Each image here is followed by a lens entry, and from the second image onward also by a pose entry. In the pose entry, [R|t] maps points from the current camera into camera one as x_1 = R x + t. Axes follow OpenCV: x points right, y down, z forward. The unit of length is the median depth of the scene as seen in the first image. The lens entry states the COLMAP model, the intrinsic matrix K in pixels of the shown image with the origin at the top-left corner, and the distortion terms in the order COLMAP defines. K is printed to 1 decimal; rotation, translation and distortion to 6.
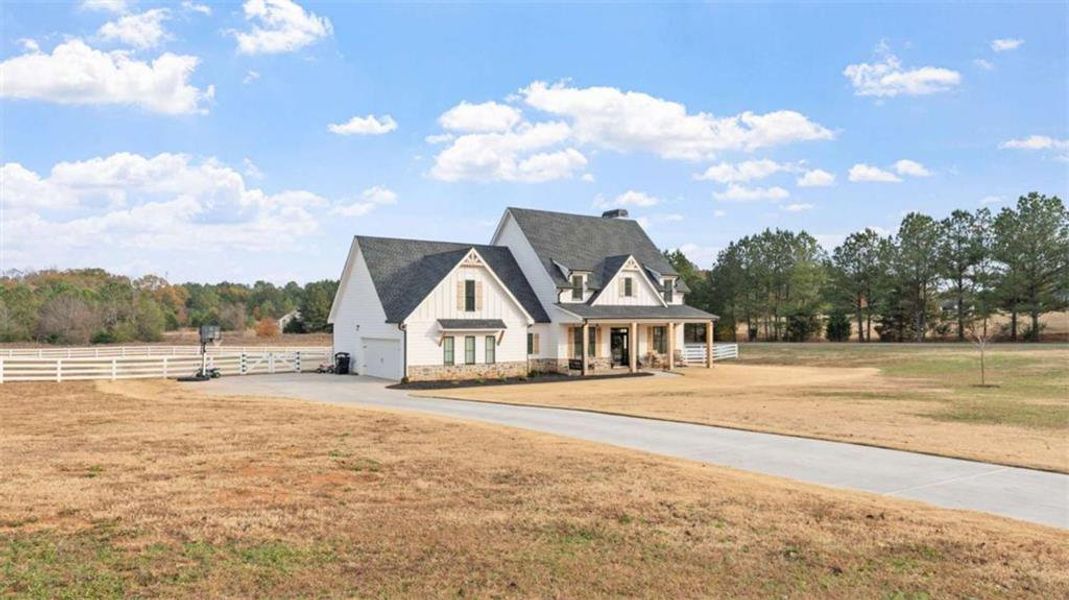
lens RADIAL K [[791.3, 0, 534.5], [0, 791.3, 300.0], [0, 0, 1]] dist [-0.006041, -0.002250]
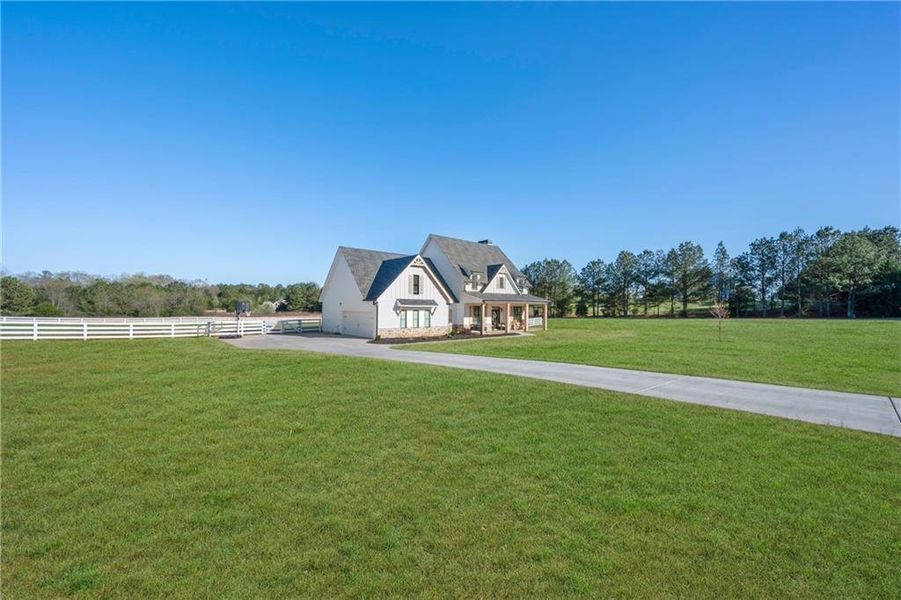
lens RADIAL K [[381.7, 0, 450.5], [0, 381.7, 300.0], [0, 0, 1]] dist [0.000821, 0.000068]
pose [[0.990967, 0.012425, 0.133527, -0.103520], [-0.013155, 0.999903, 0.004588, 0.018718], [-0.133457, -0.006303, 0.991035, 0.204170]]
